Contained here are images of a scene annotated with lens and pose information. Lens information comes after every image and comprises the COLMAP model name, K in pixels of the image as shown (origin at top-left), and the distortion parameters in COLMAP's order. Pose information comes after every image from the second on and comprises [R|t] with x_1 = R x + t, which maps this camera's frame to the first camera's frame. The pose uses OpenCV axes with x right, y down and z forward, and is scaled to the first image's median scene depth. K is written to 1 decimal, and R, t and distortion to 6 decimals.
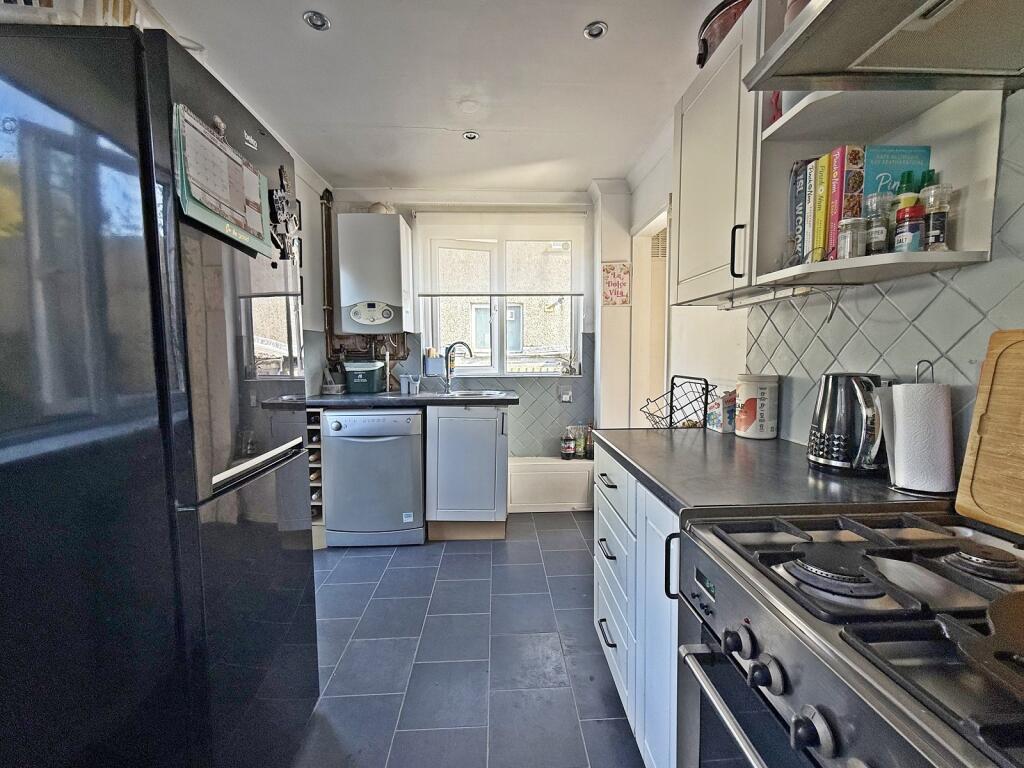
lens RADIAL K [[420.2, 0, 512.6], [0, 420.2, 381.8], [0, 0, 1]] dist [-0.000082, -0.000104]
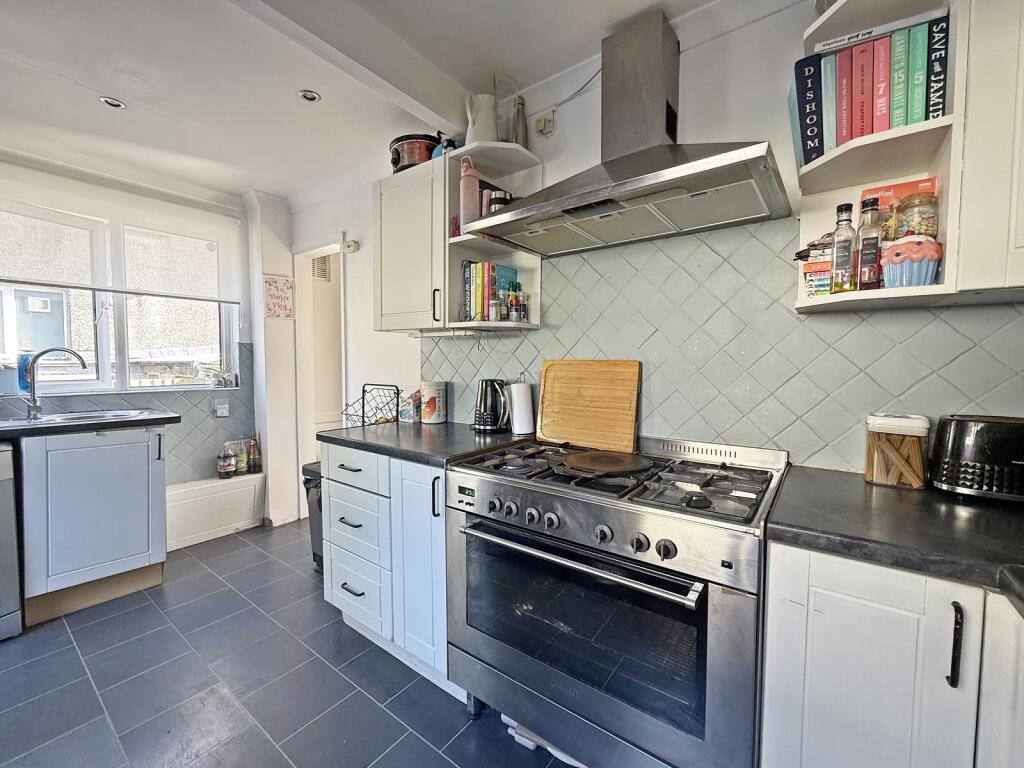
lens RADIAL K [[420.2, 0, 512.6], [0, 420.2, 381.8], [0, 0, 1]] dist [-0.000082, -0.000104]
pose [[0.629860, -0.028268, 0.776194, -0.413521], [0.043423, 0.999056, 0.001148, -0.004430], [-0.775494, 0.032982, 0.630493, -0.178719]]
